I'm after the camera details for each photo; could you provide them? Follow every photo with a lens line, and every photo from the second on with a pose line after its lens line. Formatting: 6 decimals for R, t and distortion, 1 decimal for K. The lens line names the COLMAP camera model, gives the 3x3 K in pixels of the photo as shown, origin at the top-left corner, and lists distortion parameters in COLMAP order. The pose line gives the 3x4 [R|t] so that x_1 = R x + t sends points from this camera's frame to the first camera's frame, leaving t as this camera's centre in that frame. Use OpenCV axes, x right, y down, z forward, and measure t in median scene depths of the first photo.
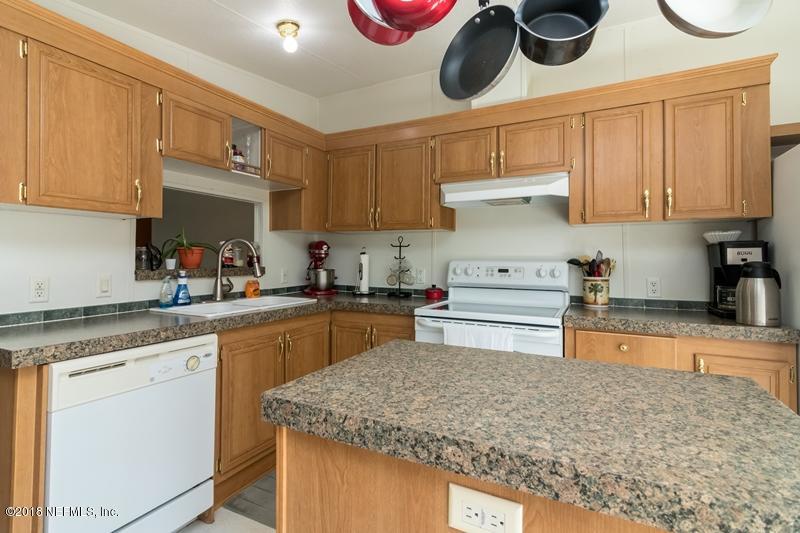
lens RADIAL K [[393.4, 0, 390.7], [0, 393.4, 254.1], [0, 0, 1]] dist [-0.000279, 0.000536]
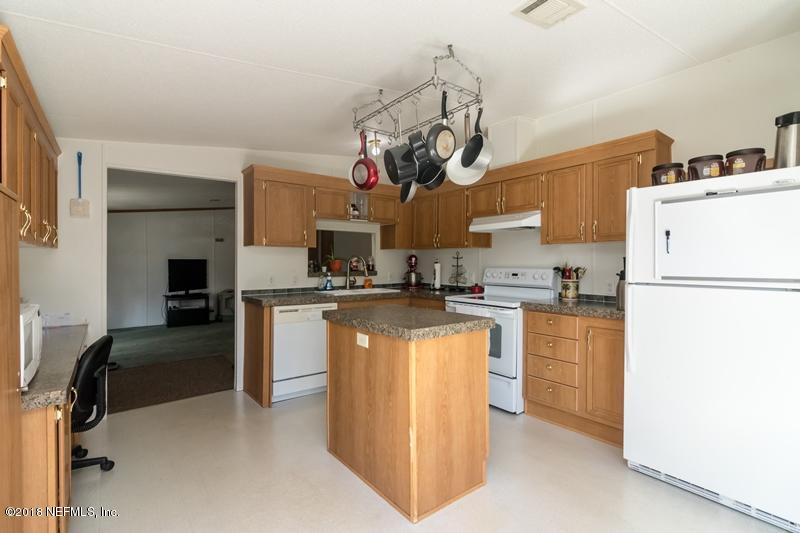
lens RADIAL K [[372.1, 0, 400.0], [0, 372.1, 266.5], [0, 0, 1]] dist [0.000669, 0.000065]
pose [[0.916480, 0.001448, -0.400078, 0.475359], [0.006618, 0.999802, 0.018778, -0.019177], [0.400026, -0.019857, 0.916289, -0.493478]]
